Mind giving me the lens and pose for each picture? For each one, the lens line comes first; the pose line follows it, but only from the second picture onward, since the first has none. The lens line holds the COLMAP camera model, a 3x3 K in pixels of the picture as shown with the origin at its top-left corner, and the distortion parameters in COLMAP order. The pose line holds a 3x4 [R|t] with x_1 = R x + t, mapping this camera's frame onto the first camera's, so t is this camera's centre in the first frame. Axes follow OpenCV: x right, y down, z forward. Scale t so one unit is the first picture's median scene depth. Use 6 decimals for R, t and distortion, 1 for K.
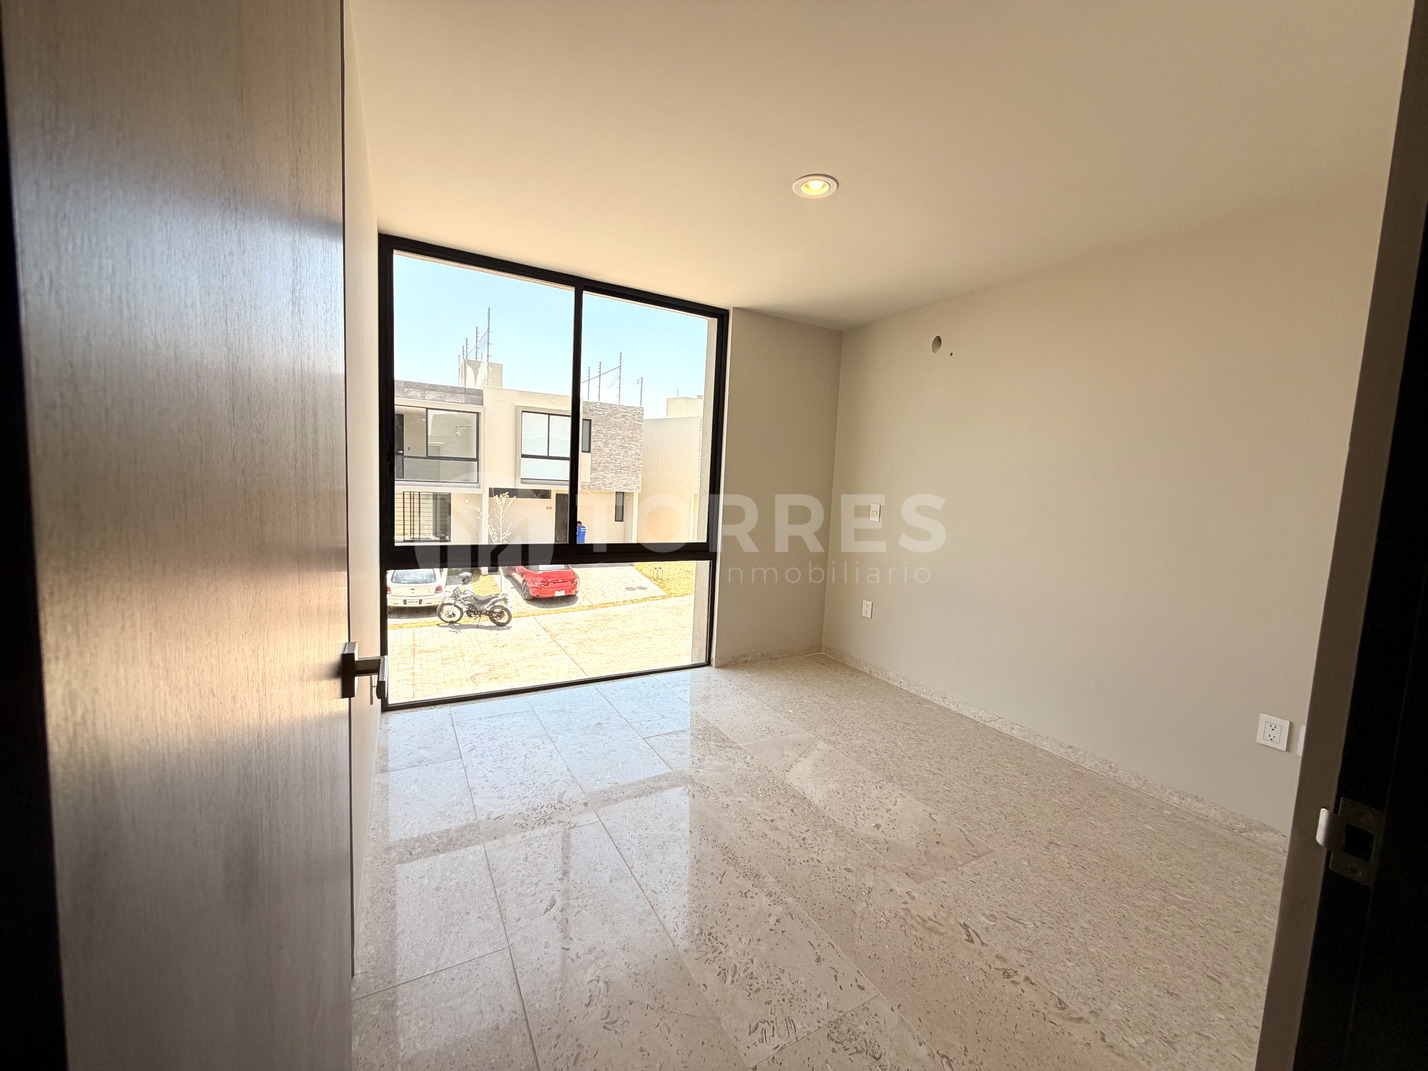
lens RADIAL K [[565.7, 0, 714.0], [0, 565.7, 535.5], [0, 0, 1]] dist [0.002686, 0.000202]
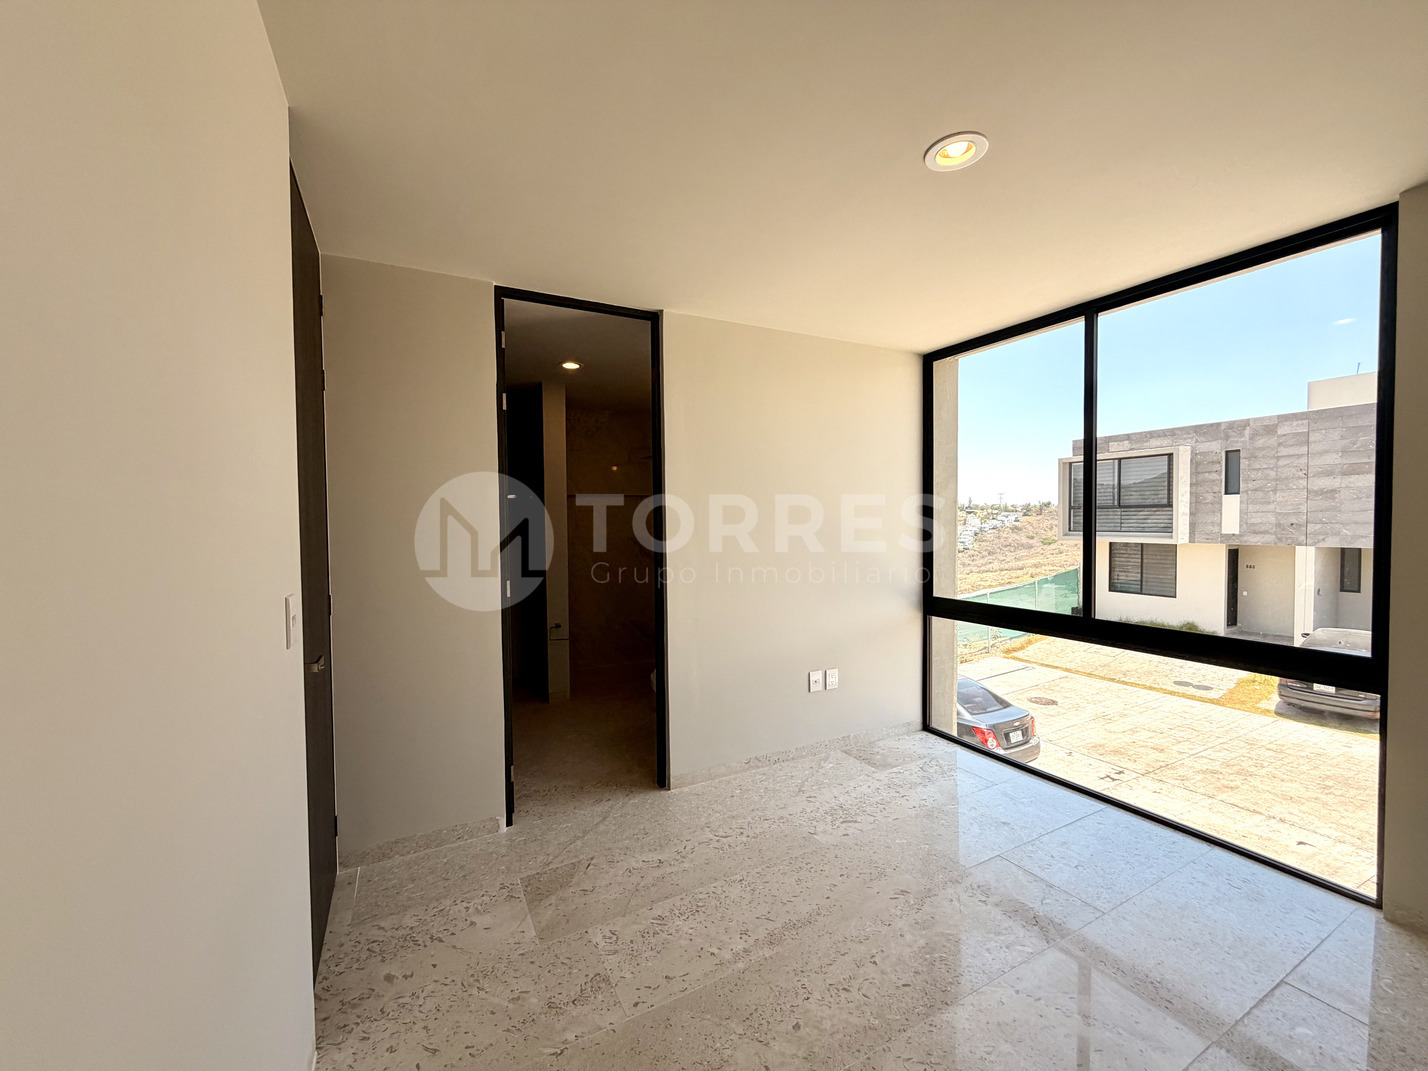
lens RADIAL K [[565.7, 0, 714.0], [0, 565.7, 535.5], [0, 0, 1]] dist [0.002686, 0.000202]
pose [[-0.010472, -0.018505, -0.999774, 1.064223], [-0.086165, 0.996127, -0.017535, -0.079413], [0.996226, 0.085962, -0.012026, 0.840913]]
